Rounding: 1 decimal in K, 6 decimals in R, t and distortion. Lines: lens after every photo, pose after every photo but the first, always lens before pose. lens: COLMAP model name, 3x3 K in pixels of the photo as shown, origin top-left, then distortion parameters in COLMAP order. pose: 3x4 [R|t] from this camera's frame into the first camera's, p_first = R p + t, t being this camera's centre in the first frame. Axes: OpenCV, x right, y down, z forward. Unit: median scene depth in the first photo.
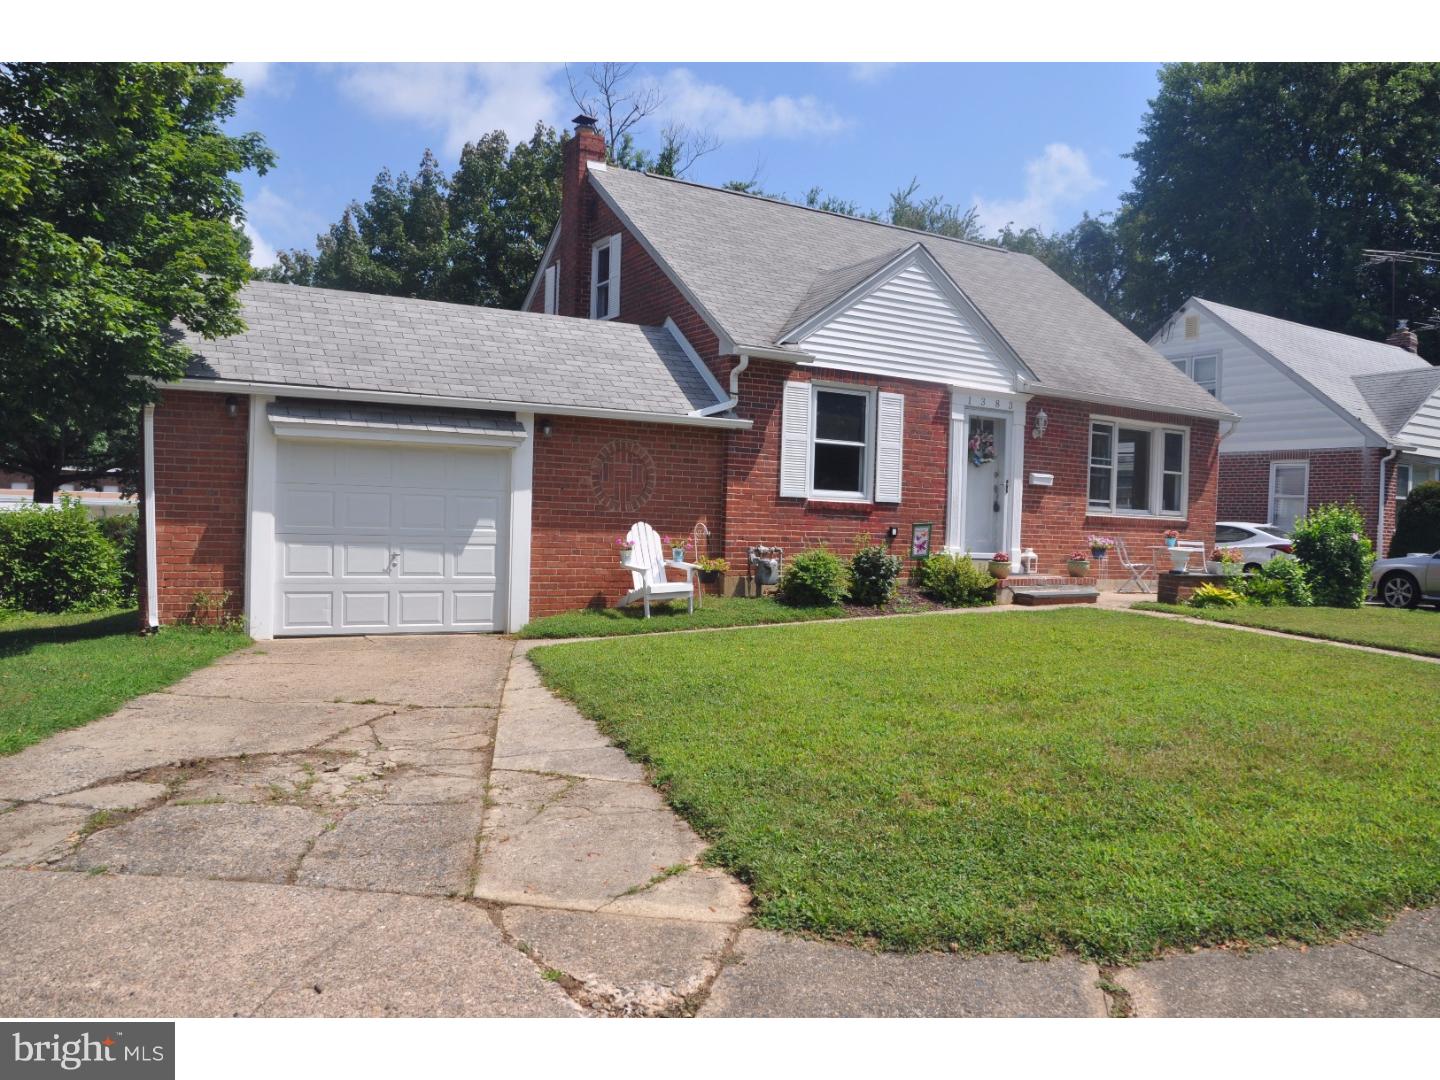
lens RADIAL K [[1141.7, 0, 721.3], [0, 1141.7, 552.1], [0, 0, 1]] dist [-0.161185, 0.096631]
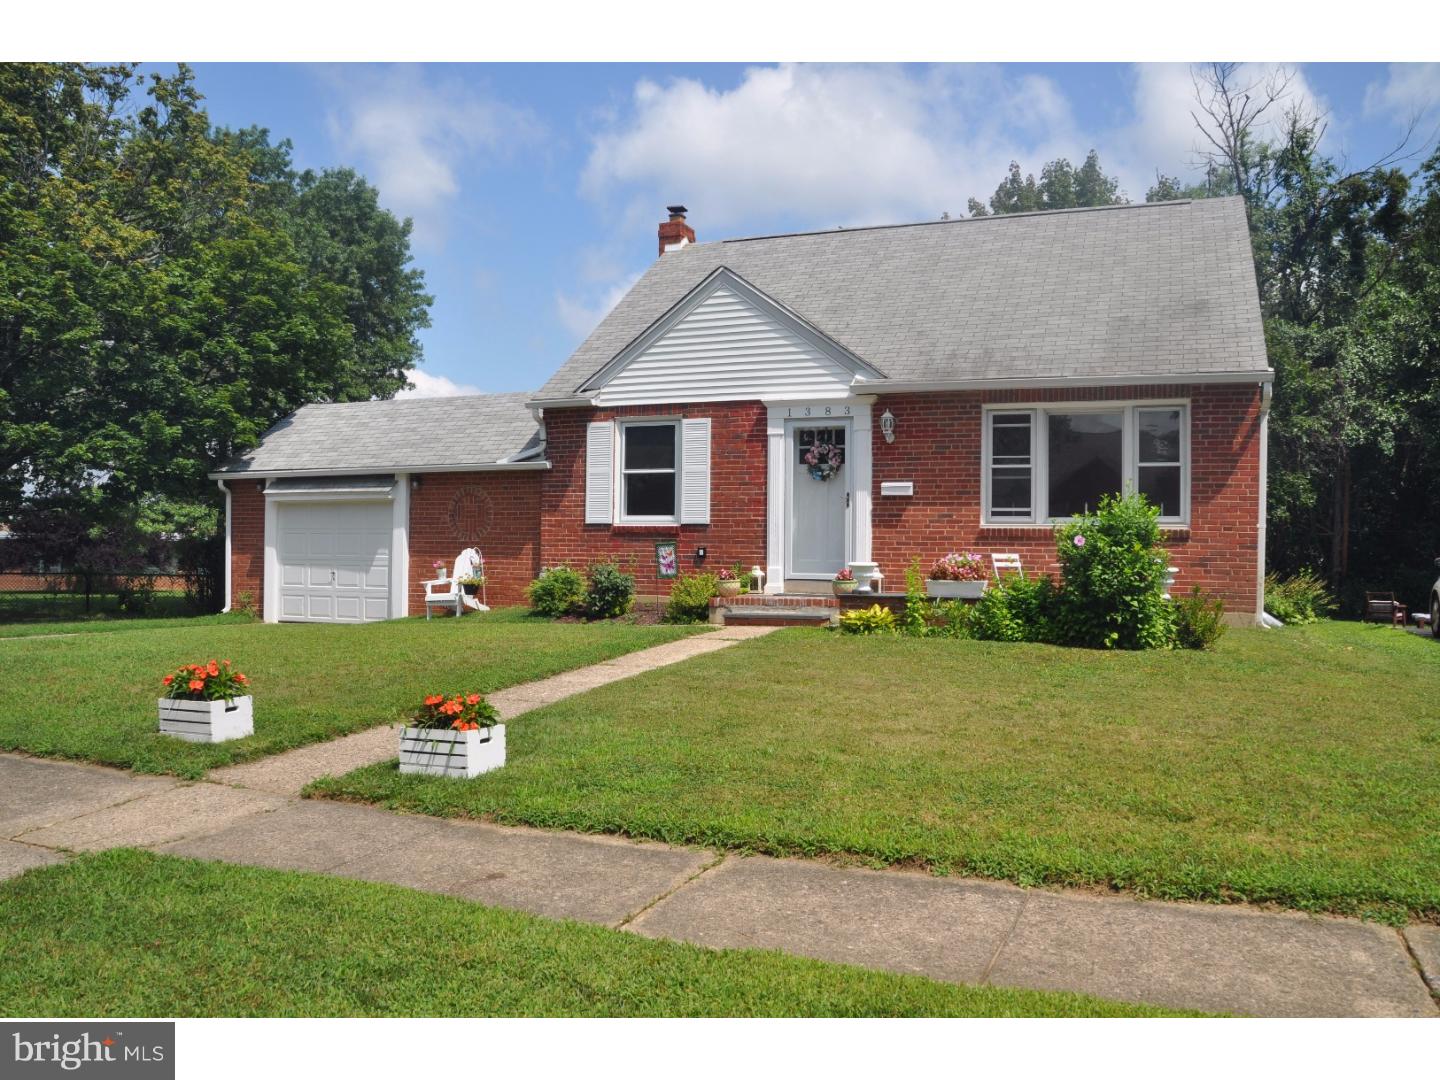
lens RADIAL K [[1141.7, 0, 714.9], [0, 1141.7, 551.3], [0, 0, 1]] dist [-0.161185, 0.096631]
pose [[0.586339, -0.025321, -0.809670, 1.030853], [-0.012146, 0.999124, -0.040041, 0.023193], [0.809975, 0.033312, 0.585518, 0.422218]]
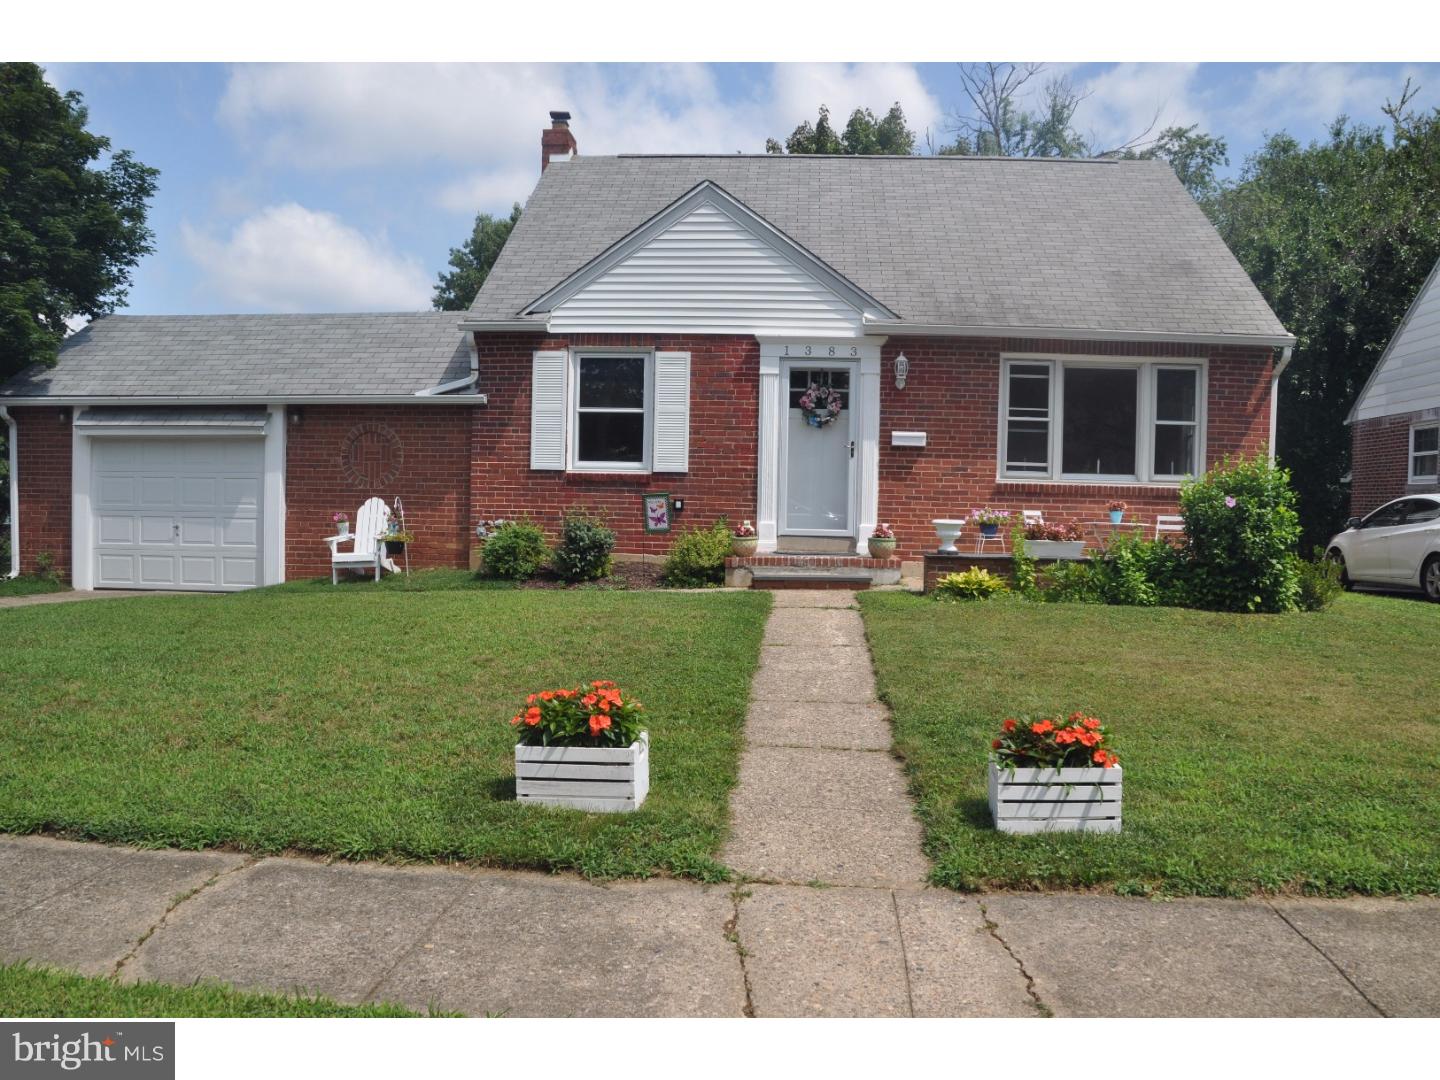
lens RADIAL K [[1141.7, 0, 710.8], [0, 1141.7, 555.0], [0, 0, 1]] dist [-0.161185, 0.096631]
pose [[0.812110, 0.011808, -0.583385, 0.729500], [-0.008916, 0.999930, 0.007827, 0.015395], [0.583436, -0.001155, 0.812158, 0.288674]]
